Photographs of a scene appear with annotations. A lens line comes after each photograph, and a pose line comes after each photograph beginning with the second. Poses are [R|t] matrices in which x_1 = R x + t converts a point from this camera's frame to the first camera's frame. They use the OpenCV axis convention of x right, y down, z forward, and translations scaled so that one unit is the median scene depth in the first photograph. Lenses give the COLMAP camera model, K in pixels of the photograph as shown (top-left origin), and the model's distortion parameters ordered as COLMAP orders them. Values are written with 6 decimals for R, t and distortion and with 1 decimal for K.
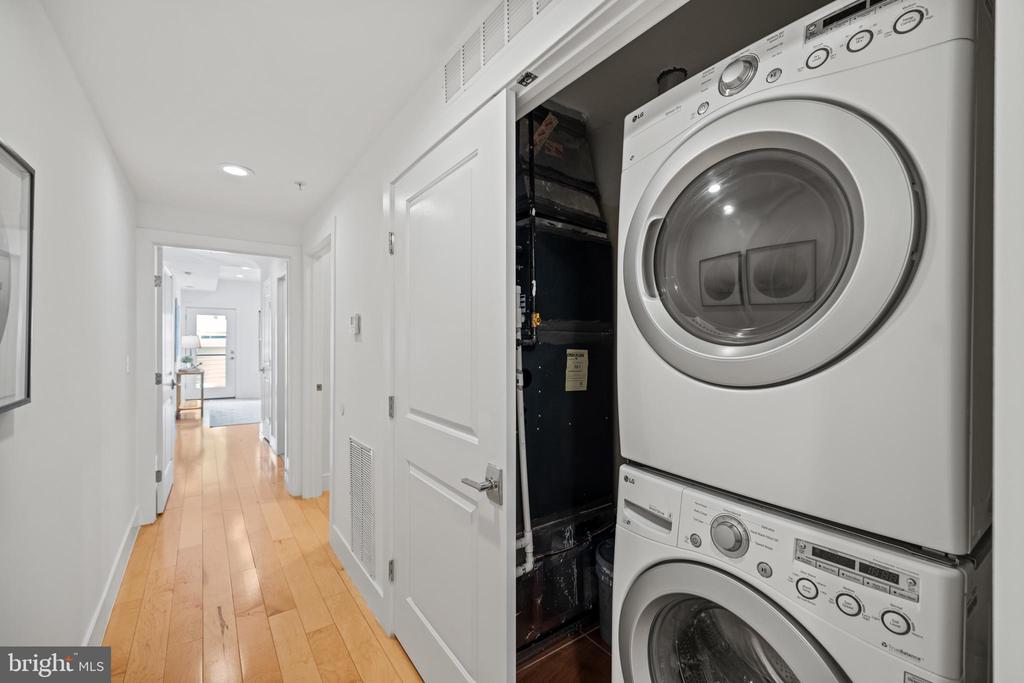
lens RADIAL K [[435.7, 0, 511.3], [0, 435.7, 342.7], [0, 0, 1]] dist [-0.001110, -0.001339]
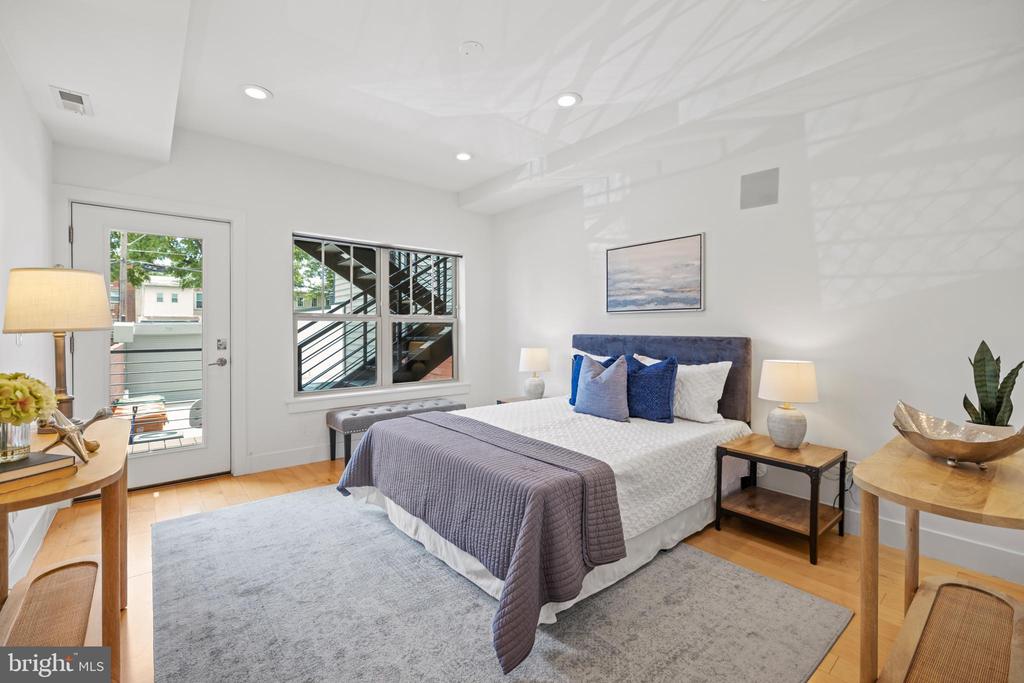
lens RADIAL K [[435.7, 0, 512.4], [0, 435.7, 333.2], [0, 0, 1]] dist [-0.001110, -0.001339]
pose [[0.996381, -0.002208, 0.084967, -0.575506], [0.001810, 0.999987, 0.004763, 0.013584], [-0.084977, -0.004592, 0.996372, 0.829687]]
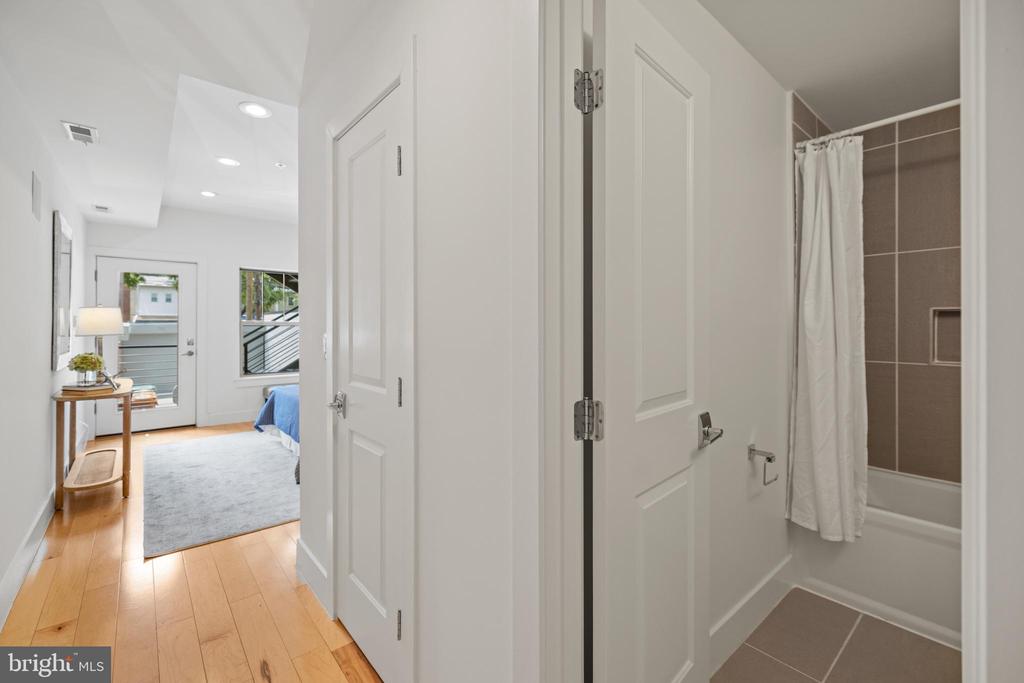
lens RADIAL K [[435.7, 0, 516.1], [0, 435.7, 325.2], [0, 0, 1]] dist [-0.001110, -0.001339]
pose [[0.995251, -0.001831, 0.097327, -0.377489], [0.002658, 0.999961, -0.008377, 0.007008], [-0.097308, 0.008596, 0.995217, 0.547475]]
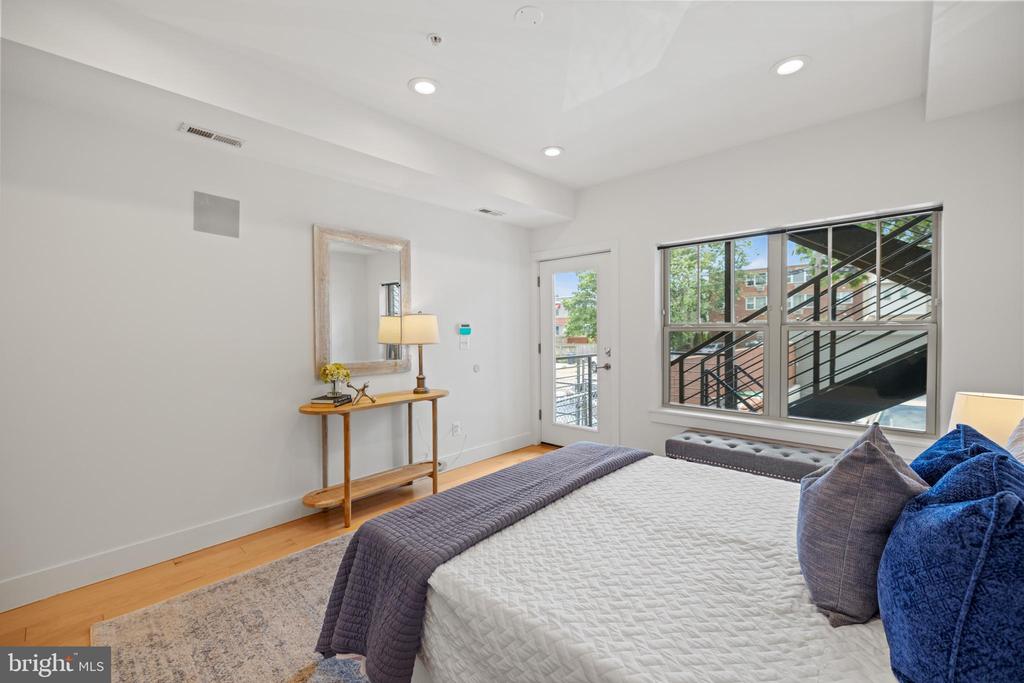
lens RADIAL K [[435.7, 0, 512.3], [0, 435.7, 339.3], [0, 0, 1]] dist [-0.001110, -0.001339]
pose [[0.197008, 0.018774, -0.980222, -0.313854], [0.000573, 0.999814, 0.019264, -0.000765], [0.980402, -0.004357, 0.196961, 1.086587]]
